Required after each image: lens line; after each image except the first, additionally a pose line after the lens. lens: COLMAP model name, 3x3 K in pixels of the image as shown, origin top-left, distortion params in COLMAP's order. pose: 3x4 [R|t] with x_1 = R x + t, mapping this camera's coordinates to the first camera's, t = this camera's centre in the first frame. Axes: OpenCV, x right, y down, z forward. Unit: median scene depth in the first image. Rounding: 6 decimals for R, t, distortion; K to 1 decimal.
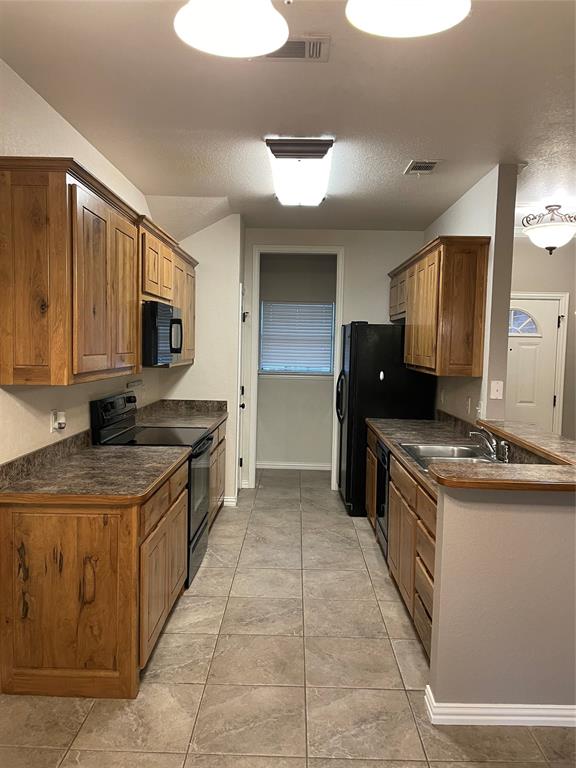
lens RADIAL K [[582.5, 0, 290.9], [0, 582.5, 379.1], [0, 0, 1]] dist [0.065360, -0.083835]
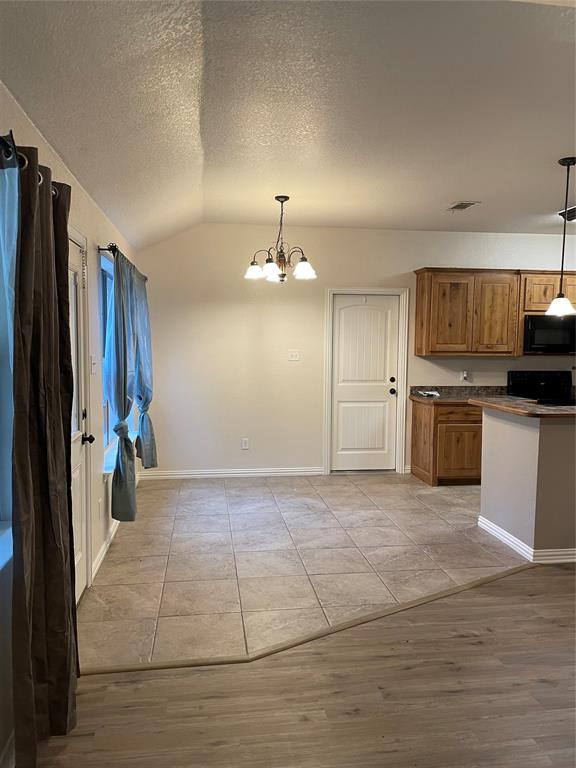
lens RADIAL K [[582.5, 0, 289.2], [0, 582.5, 384.3], [0, 0, 1]] dist [0.065360, -0.083835]
pose [[0.160806, 0.056452, -0.985370, 1.243011], [-0.062761, 0.996927, 0.046872, 0.033111], [0.984989, 0.054305, 0.163855, 0.010087]]
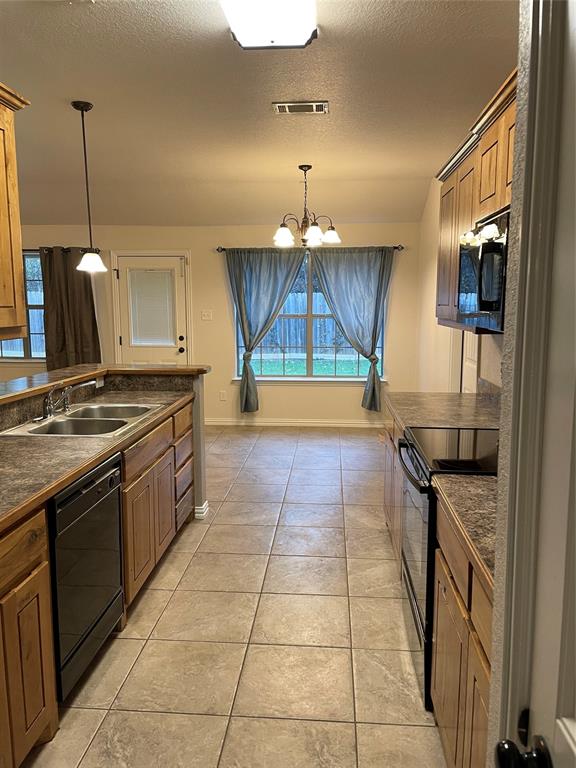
lens RADIAL K [[582.5, 0, 287.2], [0, 582.5, 382.1], [0, 0, 1]] dist [0.065360, -0.083835]
pose [[-0.997573, -0.030148, 0.062763, -0.054491], [-0.017198, 0.980159, 0.197468, -0.082935], [-0.067471, 0.195909, -0.978298, 1.549986]]
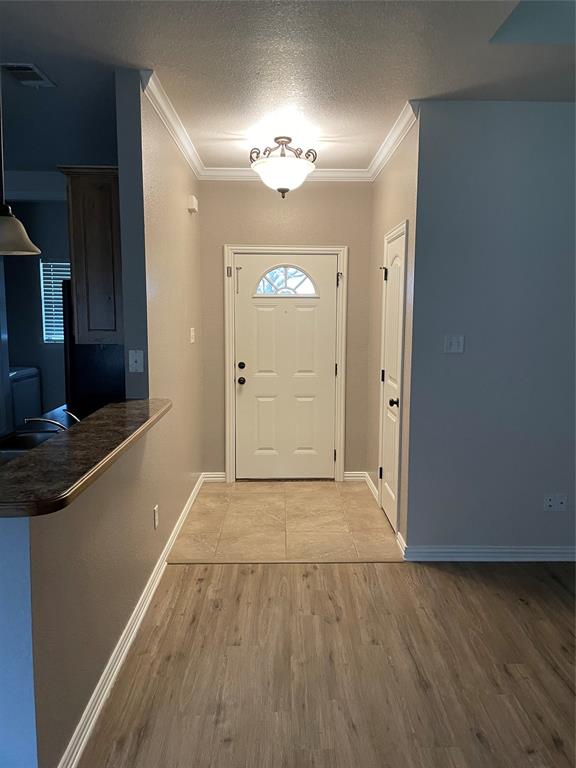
lens RADIAL K [[582.5, 0, 295.7], [0, 582.5, 387.8], [0, 0, 1]] dist [0.065360, -0.083835]
pose [[0.999138, -0.020516, 0.036076, 0.528576], [0.017953, 0.997386, 0.069993, 0.002560], [-0.037417, -0.069285, 0.996895, 0.175372]]
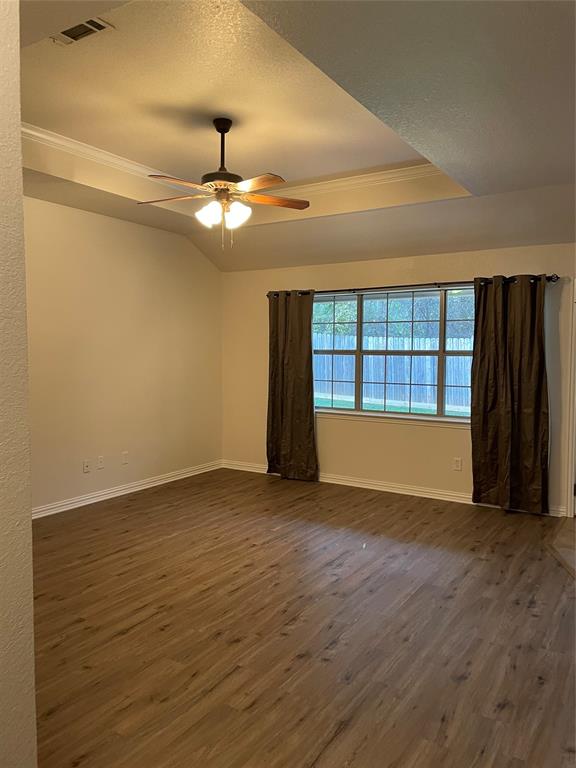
lens RADIAL K [[582.5, 0, 294.9], [0, 582.5, 360.7], [0, 0, 1]] dist [0.065360, -0.083835]
pose [[-0.859096, -0.038233, 0.510384, 0.439639], [0.007015, 0.996233, 0.086437, -0.046962], [-0.511766, 0.077838, -0.855591, 1.228858]]
